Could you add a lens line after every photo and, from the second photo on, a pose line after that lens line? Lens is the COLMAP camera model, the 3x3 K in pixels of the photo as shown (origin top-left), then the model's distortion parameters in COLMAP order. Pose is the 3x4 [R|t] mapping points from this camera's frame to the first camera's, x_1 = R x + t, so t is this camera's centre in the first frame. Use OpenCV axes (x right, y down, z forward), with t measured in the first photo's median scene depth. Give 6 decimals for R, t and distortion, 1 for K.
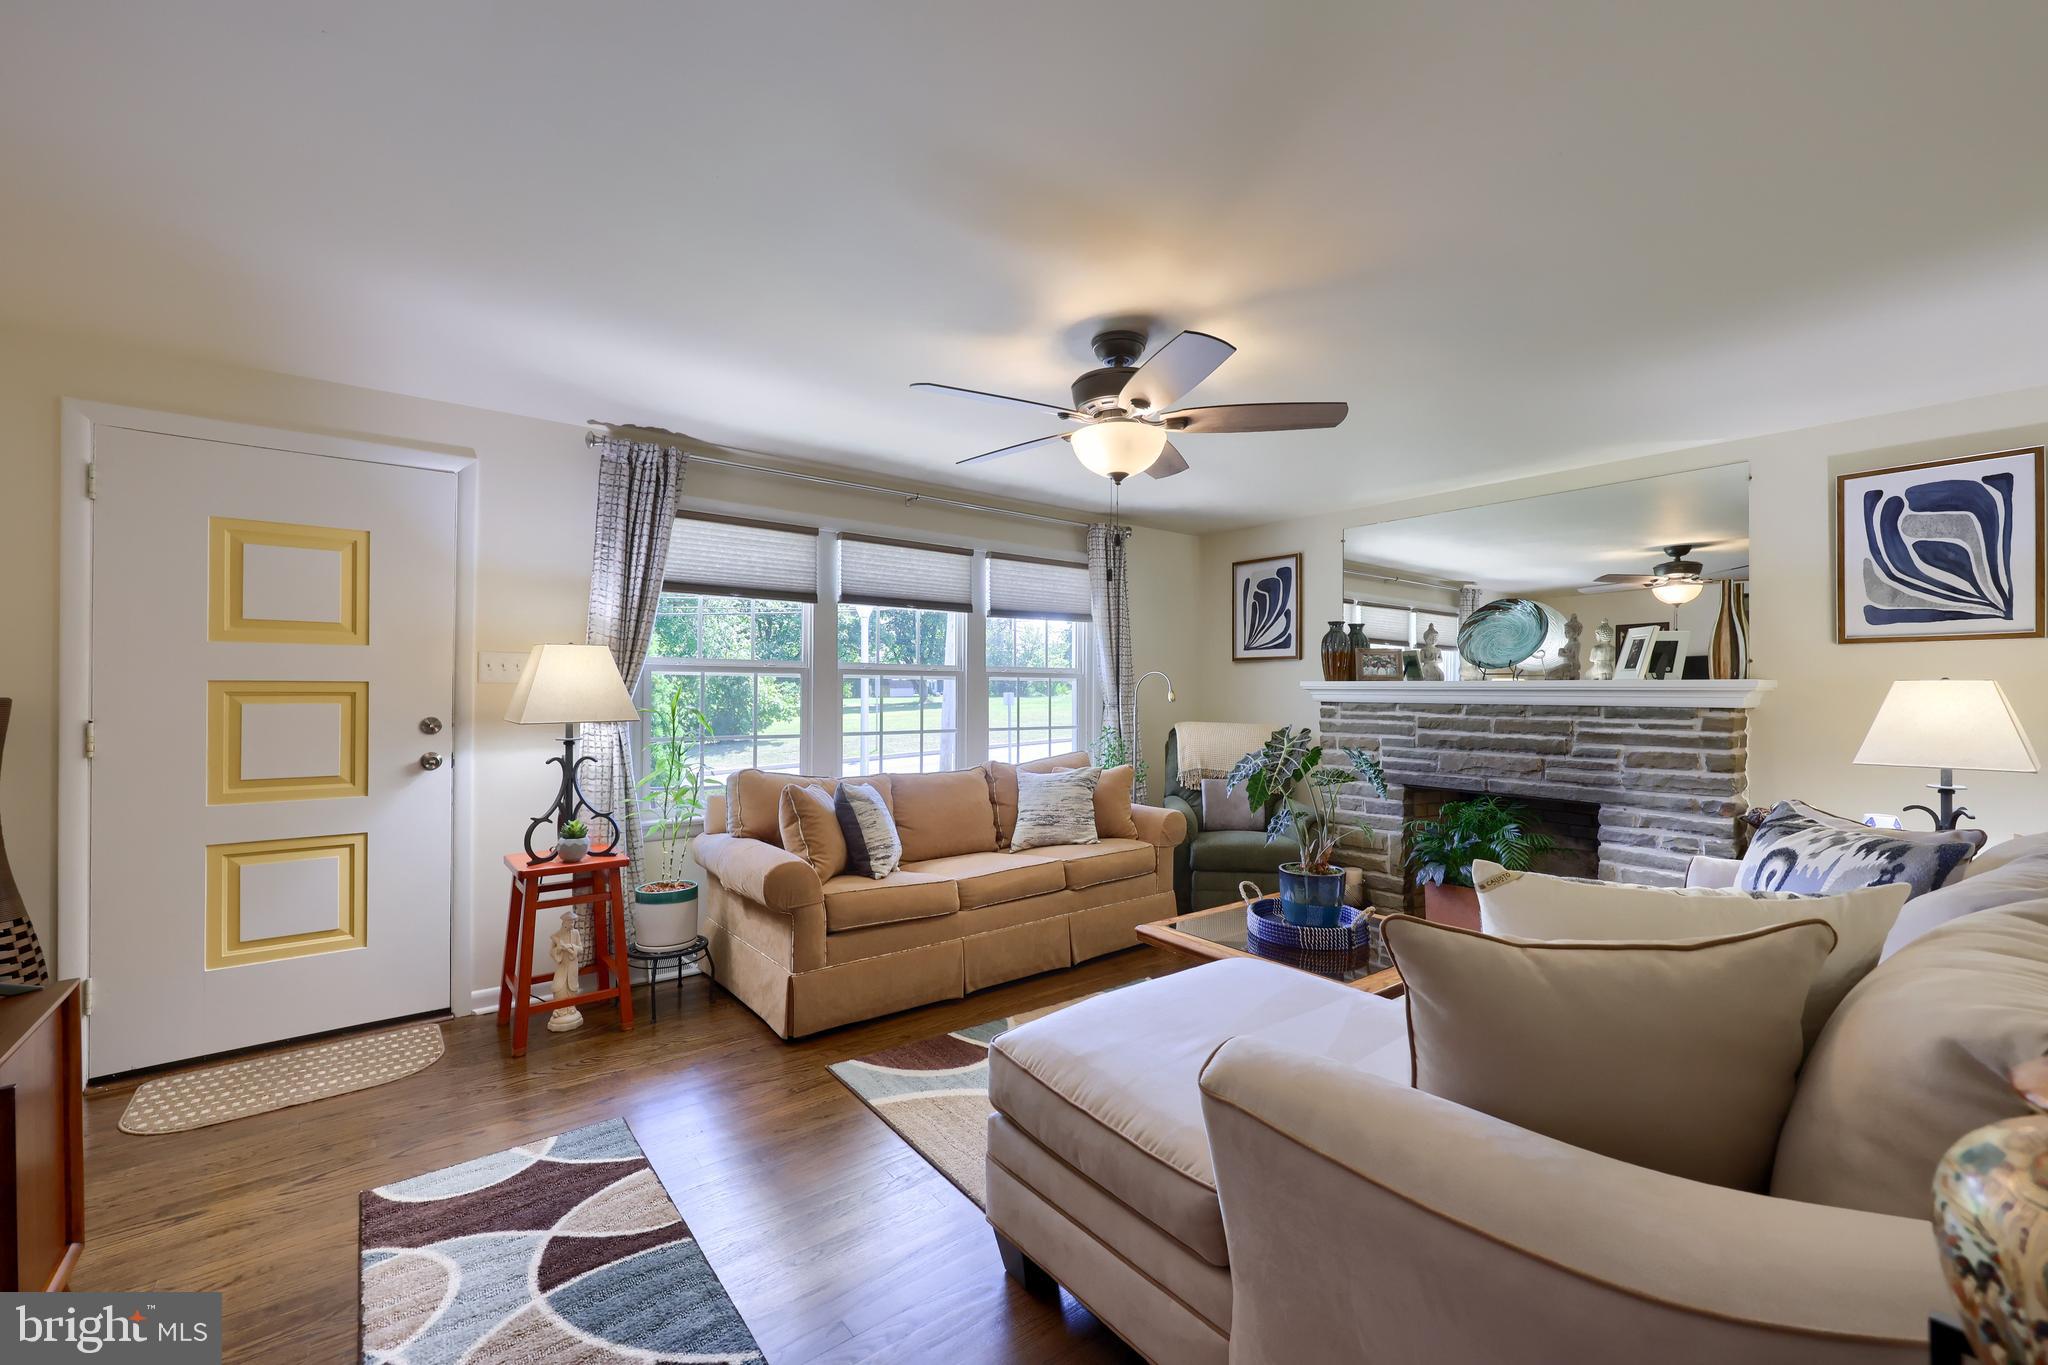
lens RADIAL K [[825.4, 0, 1017.7], [0, 825.4, 684.2], [0, 0, 1]] dist [-0.000084, -0.000025]
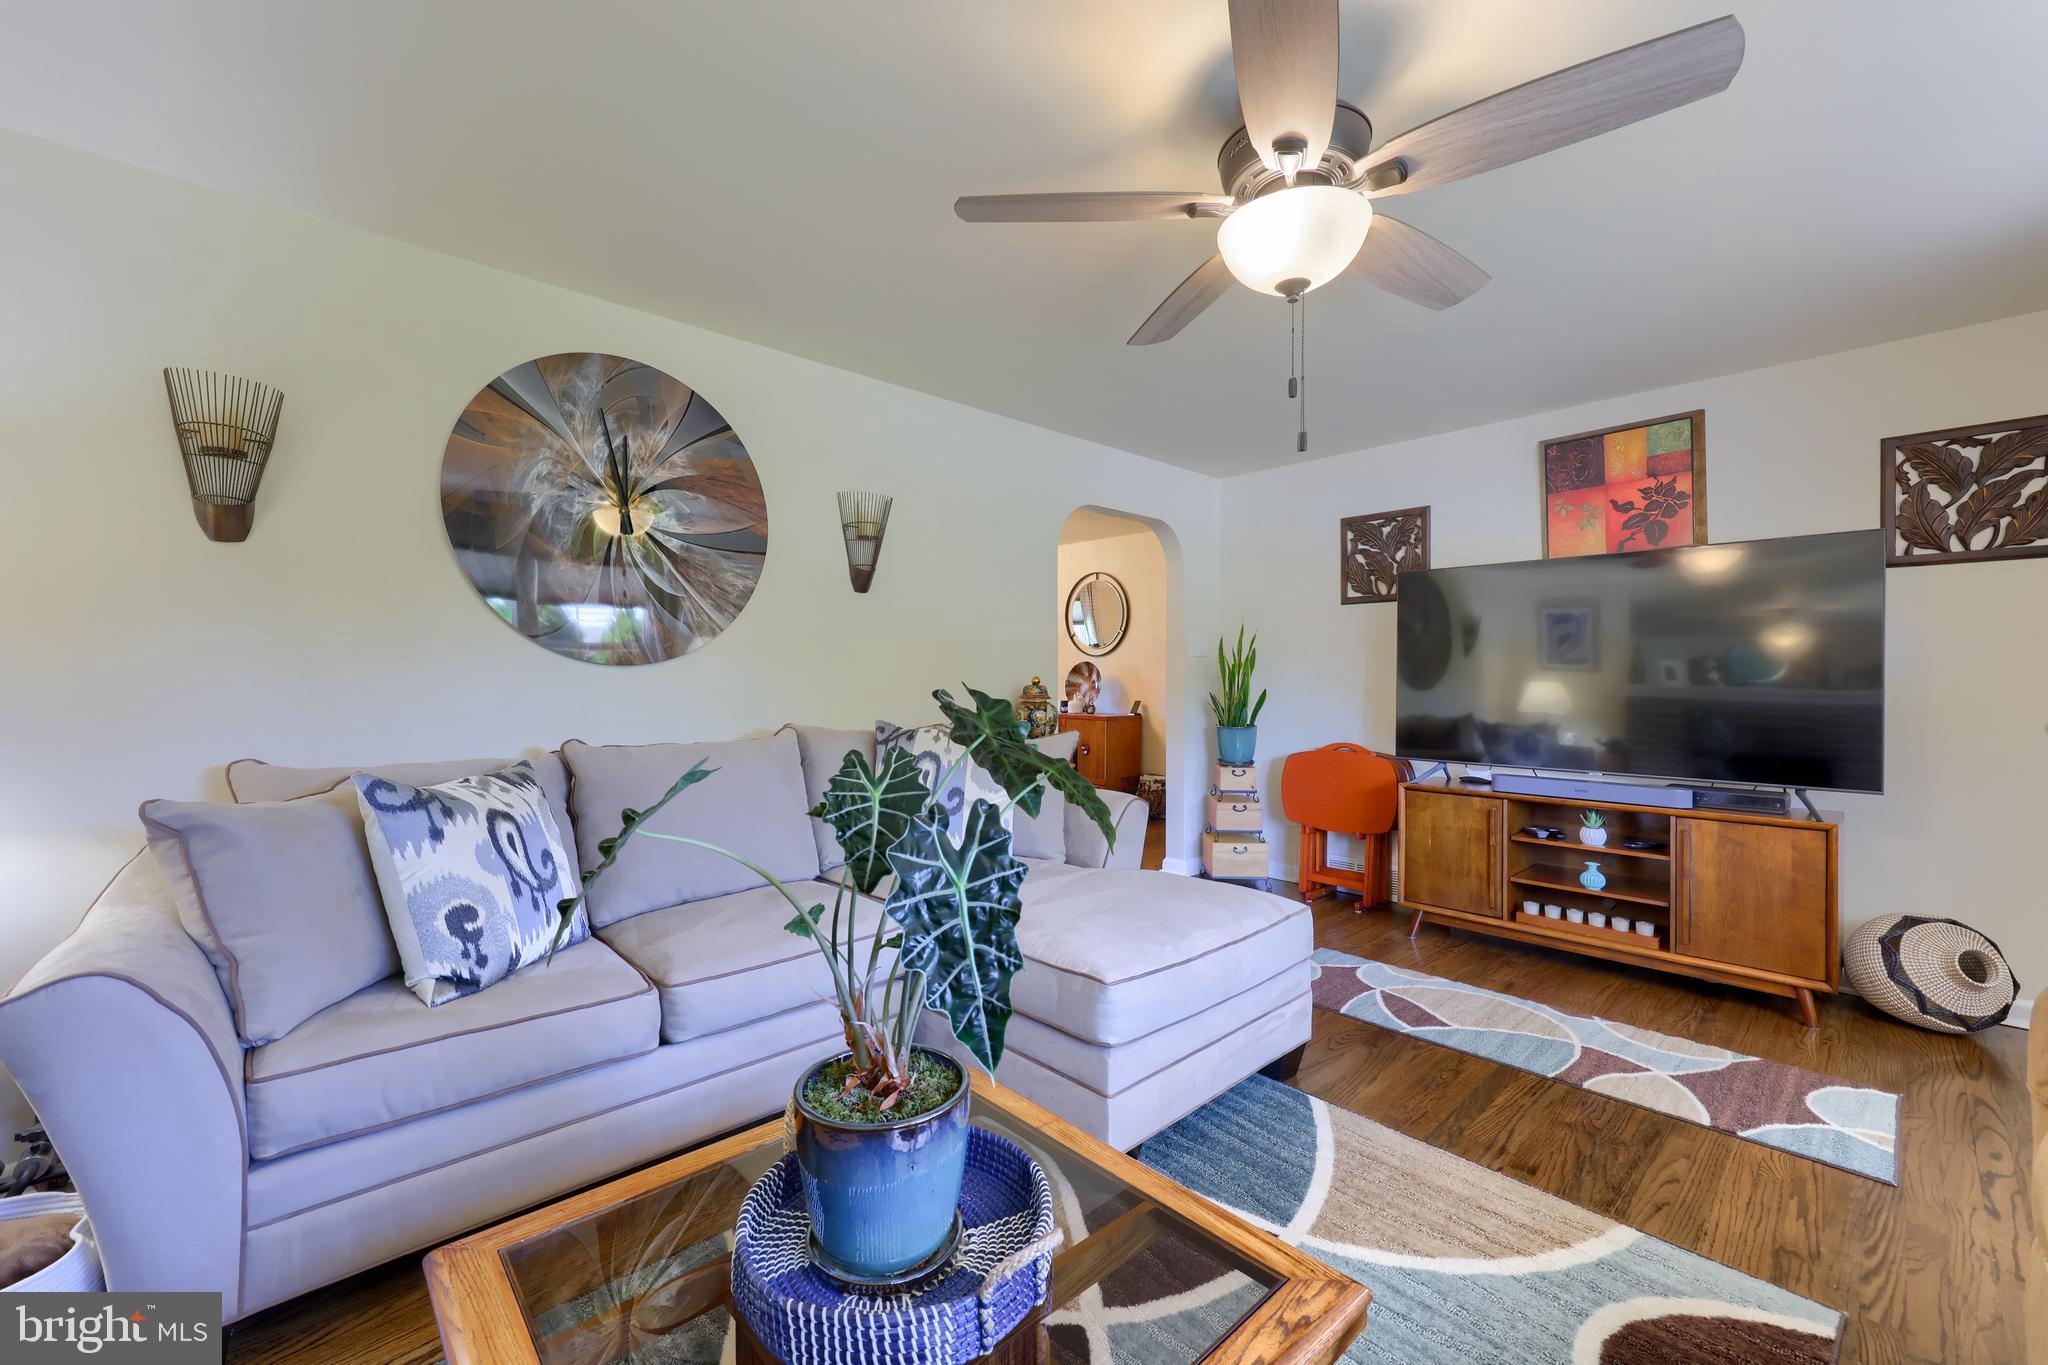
lens RADIAL K [[824.3, 0, 1025.2], [0, 824.3, 675.1], [0, 0, 1]] dist [0.001263, -0.000132]
pose [[-0.996136, -0.009821, -0.087274, 0.242011], [-0.009292, 0.999936, -0.006461, 0.032611], [0.087332, -0.005625, -0.996163, 1.002700]]
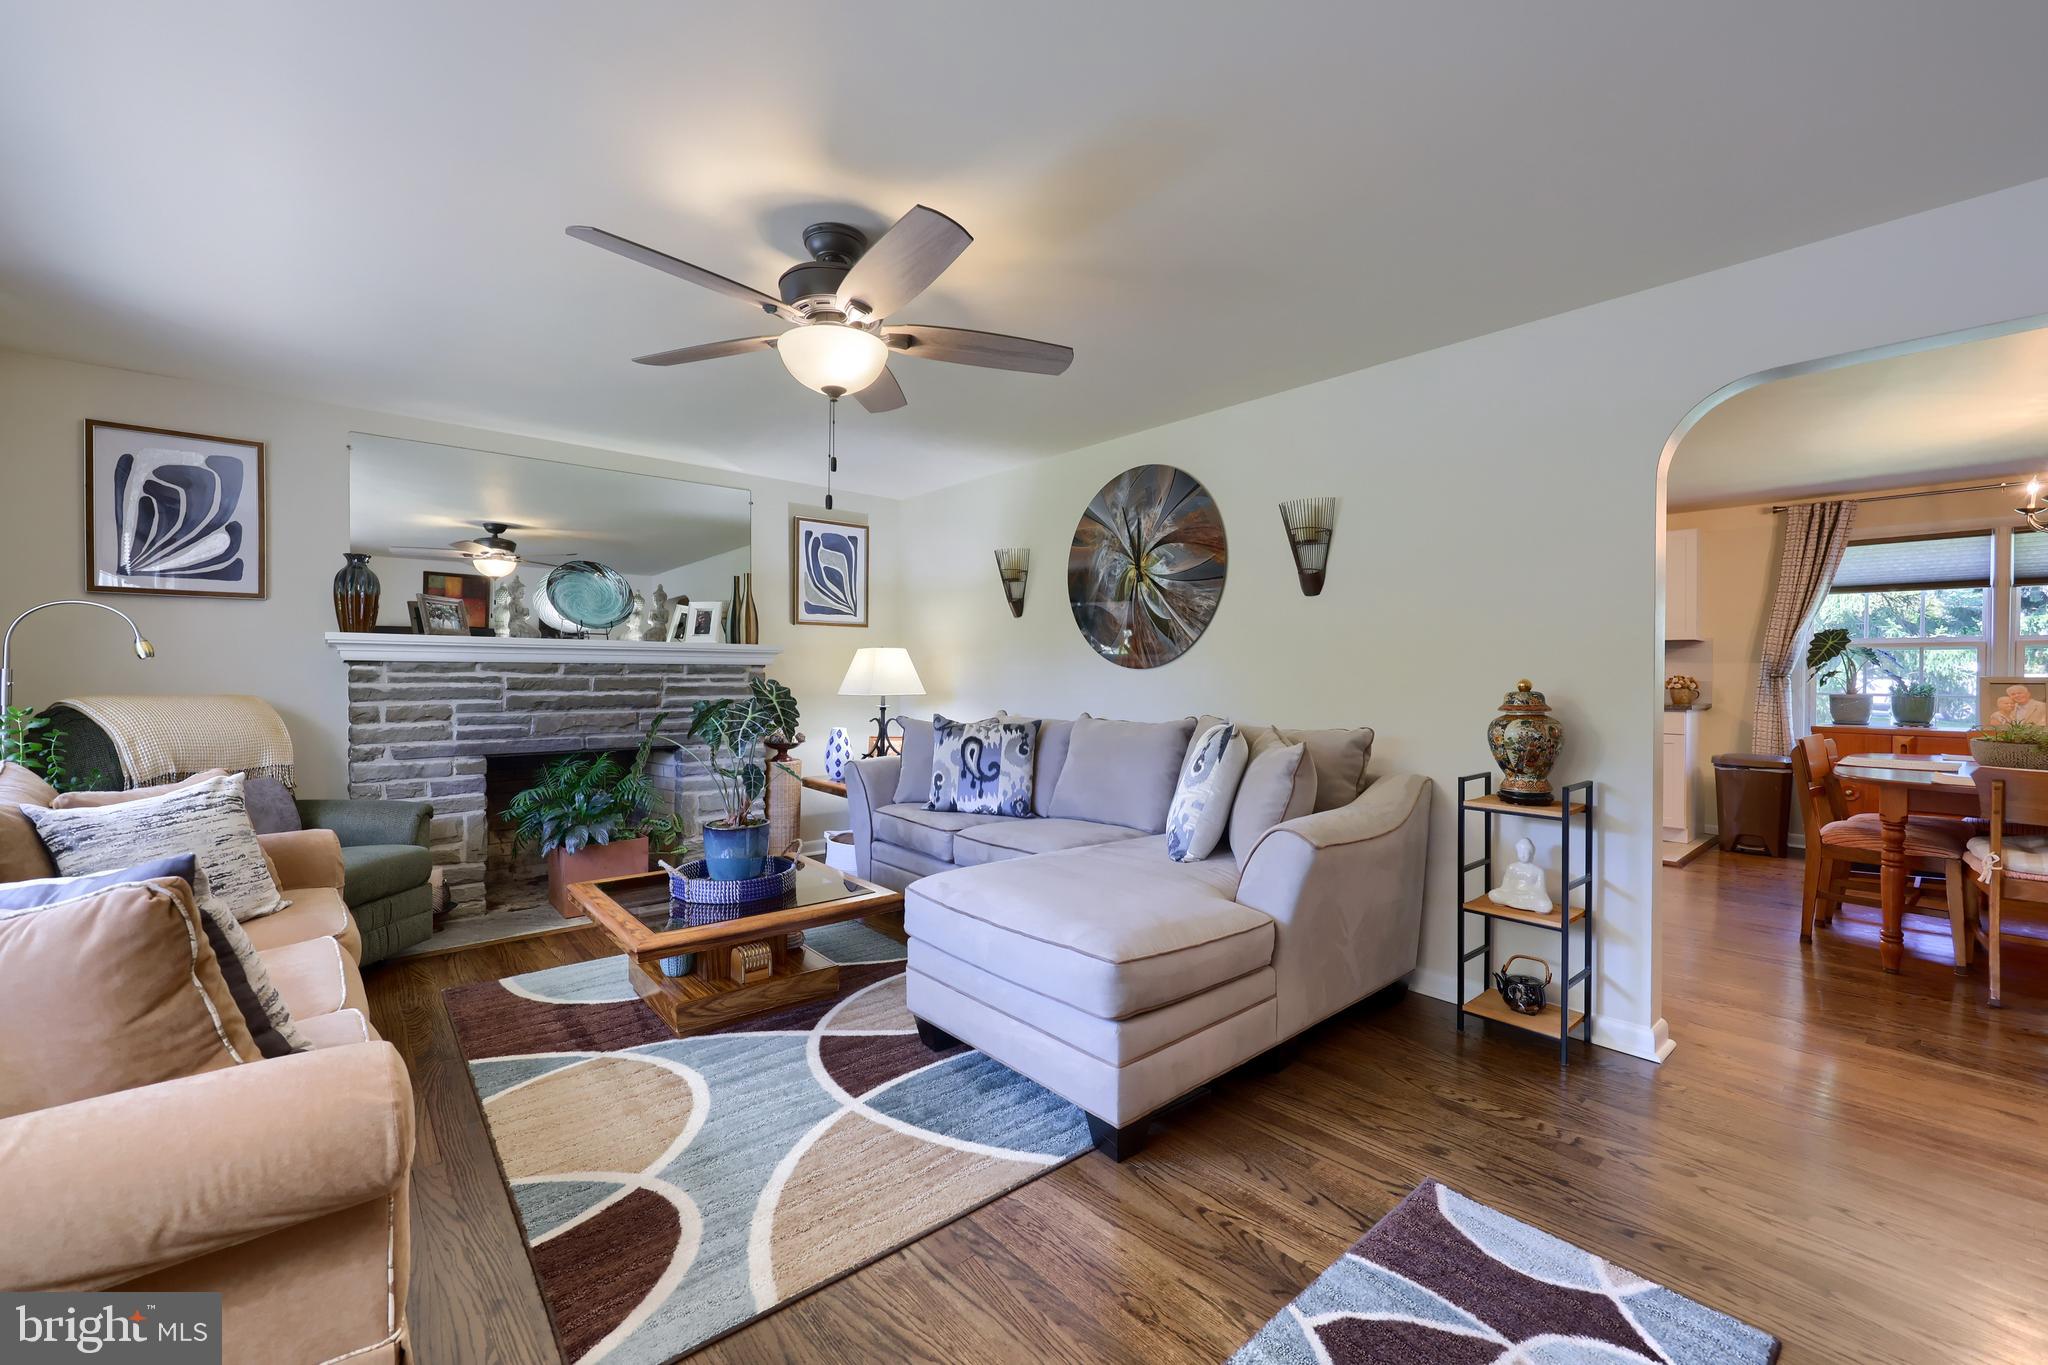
lens RADIAL K [[824.3, 0, 1025.2], [0, 824.3, 675.1], [0, 0, 1]] dist [0.001263, -0.000132]
pose [[-0.050759, -0.006667, 0.998689, -0.473896], [-0.011950, 0.999910, 0.006067, 0.026563], [-0.998639, -0.011627, -0.050834, 0.516339]]
